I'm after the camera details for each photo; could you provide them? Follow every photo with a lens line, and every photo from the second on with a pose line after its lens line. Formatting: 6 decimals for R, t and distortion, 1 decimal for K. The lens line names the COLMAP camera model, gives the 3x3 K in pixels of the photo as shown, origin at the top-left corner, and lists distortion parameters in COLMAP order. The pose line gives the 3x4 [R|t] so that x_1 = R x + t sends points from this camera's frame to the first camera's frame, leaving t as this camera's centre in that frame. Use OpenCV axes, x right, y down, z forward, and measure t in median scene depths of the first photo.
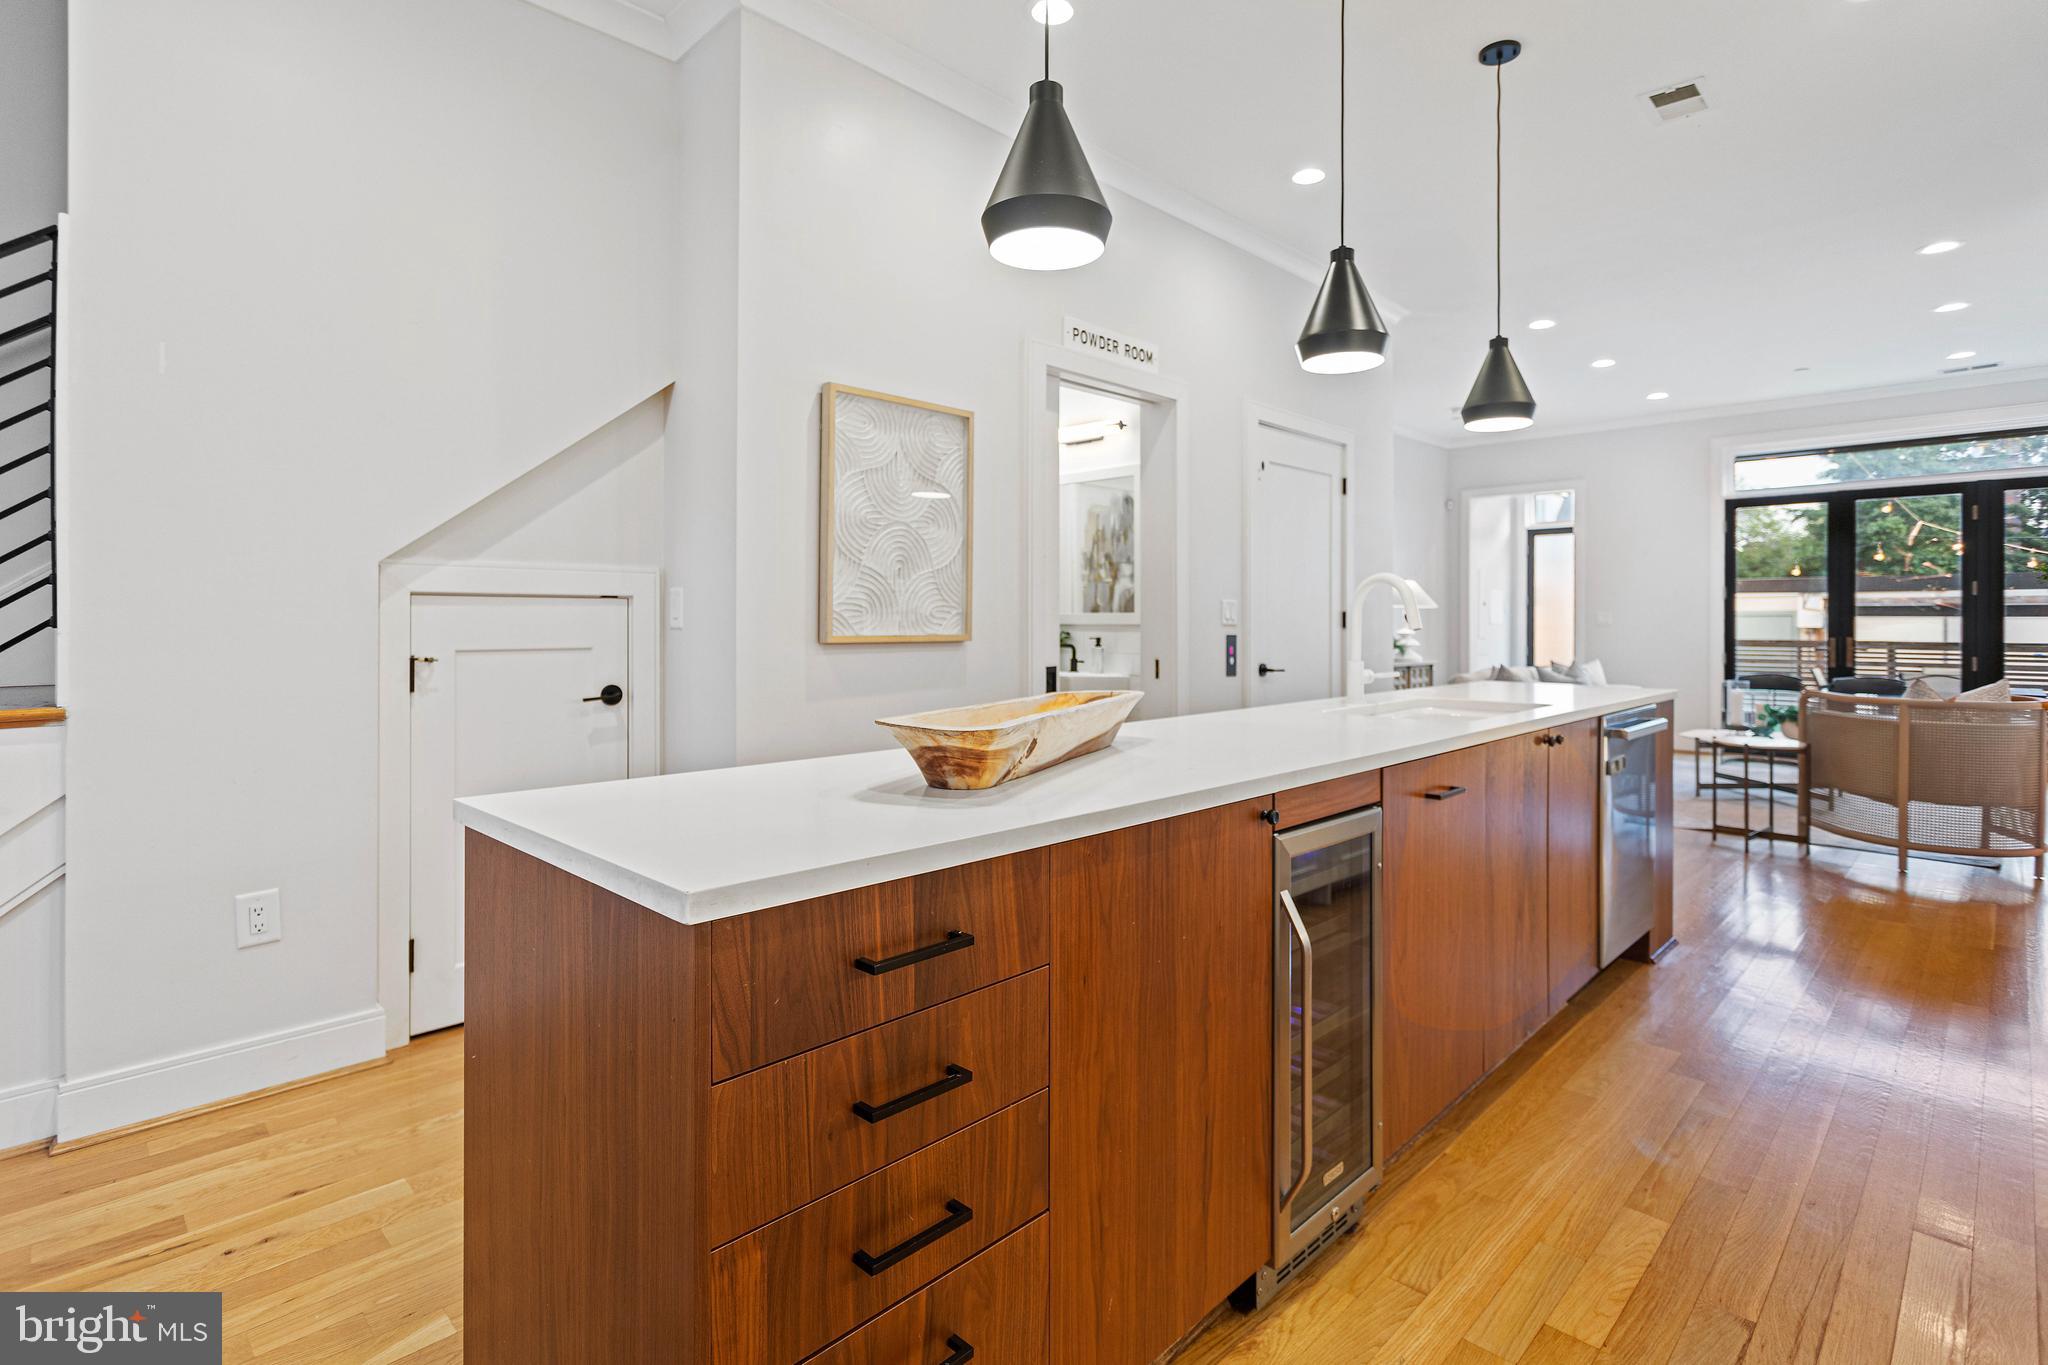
lens RADIAL K [[988.3, 0, 1023.8], [0, 988.3, 658.2], [0, 0, 1]] dist [0.007638, 0.000633]
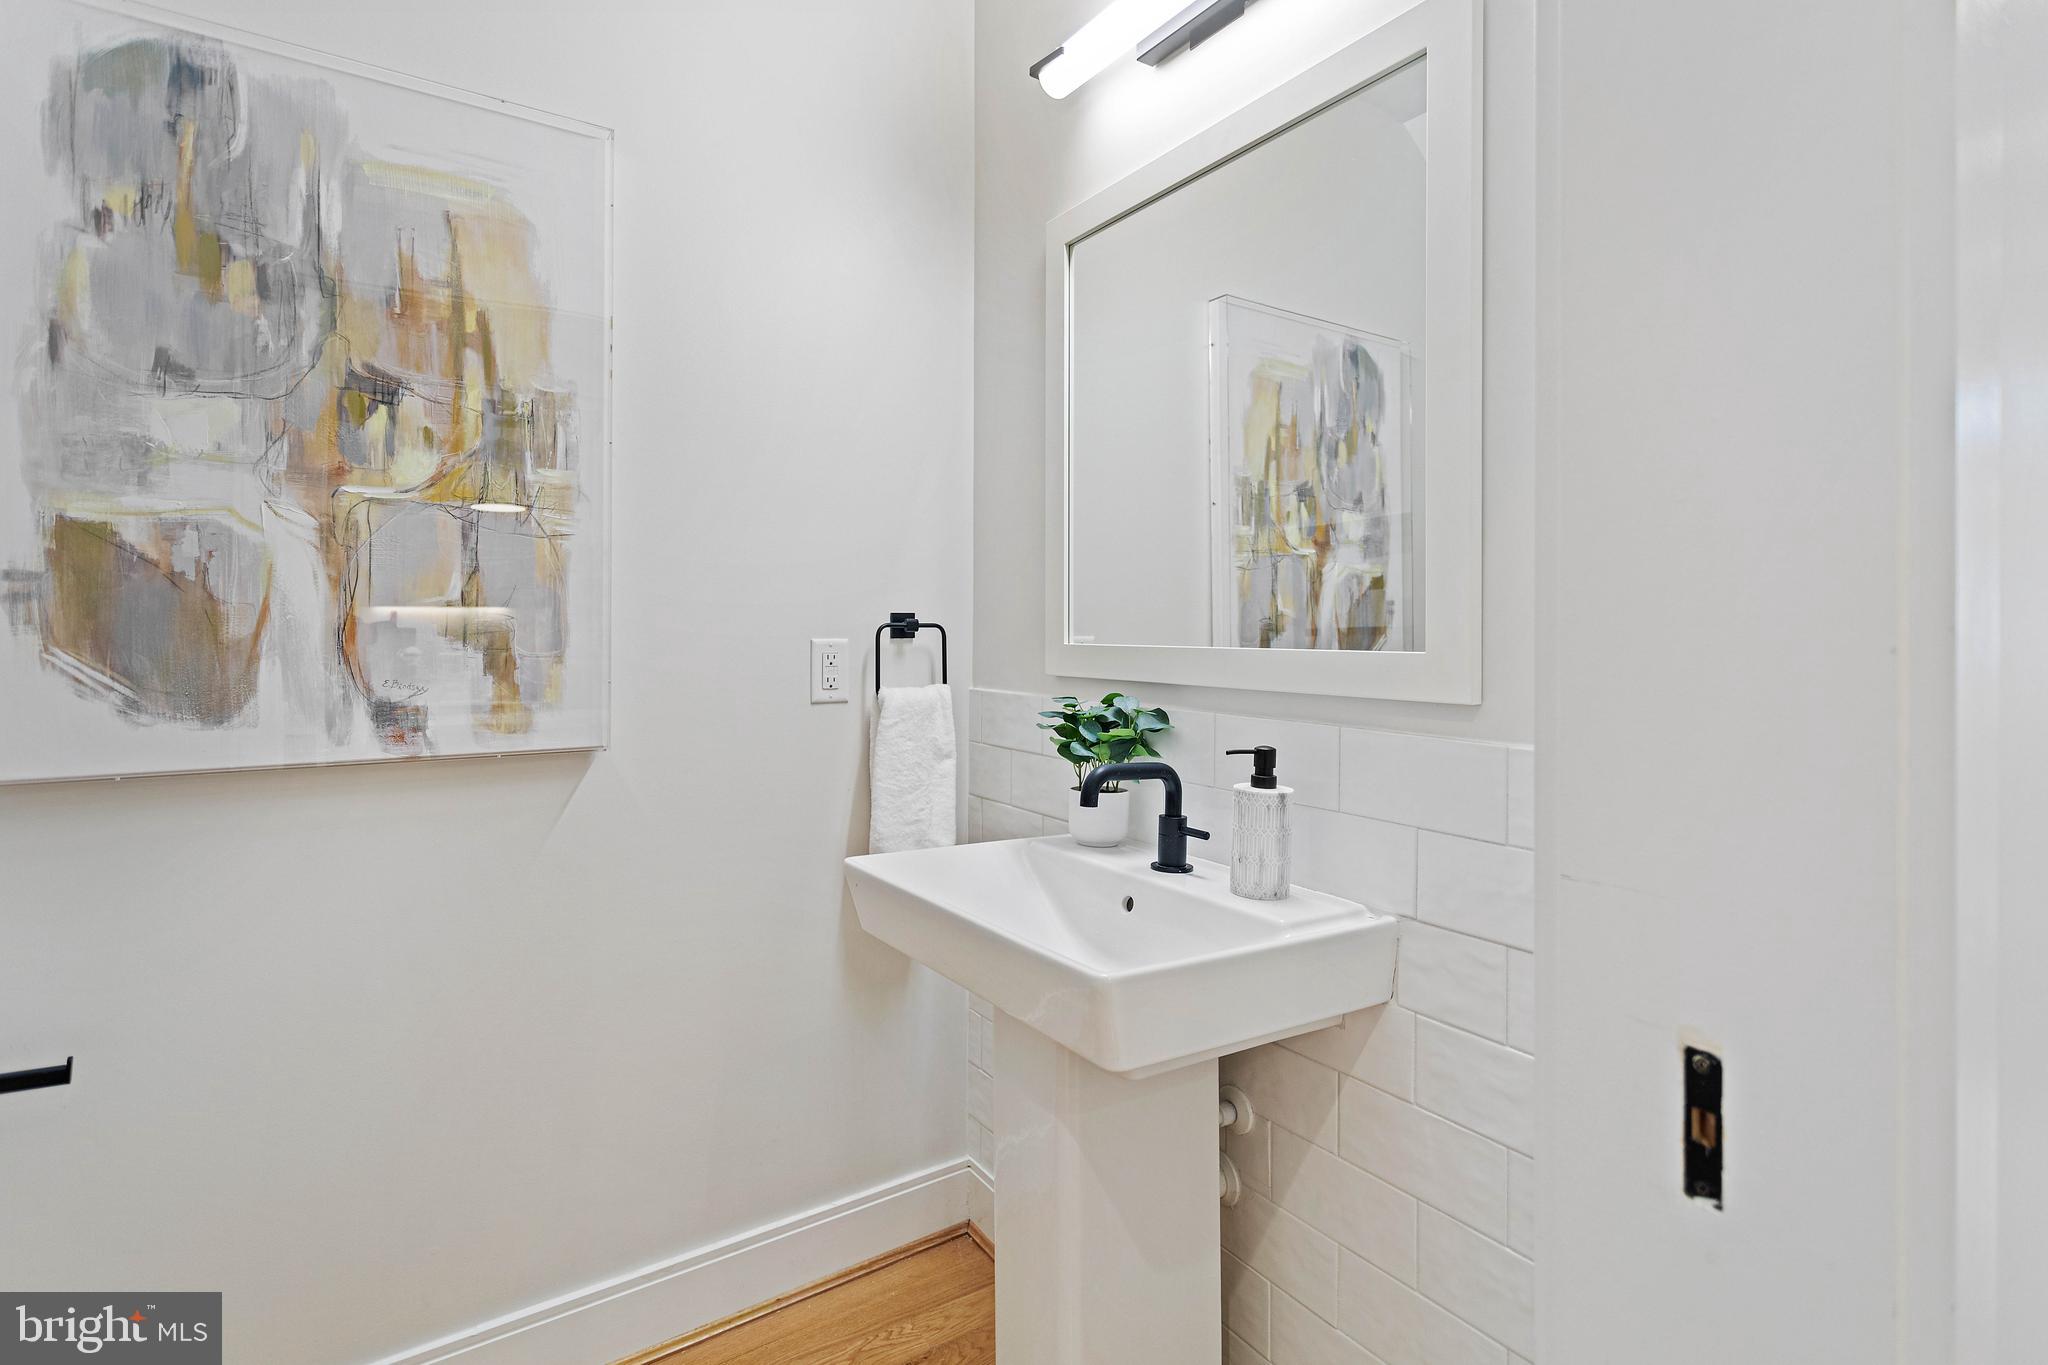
lens RADIAL K [[988.3, 0, 1023.8], [0, 988.3, 658.2], [0, 0, 1]] dist [0.007638, 0.000633]
pose [[0.981285, 0.001863, -0.192554, 0.051506], [-0.003466, 0.999962, -0.007991, -0.033622], [0.192531, 0.008509, 0.981254, 0.599336]]
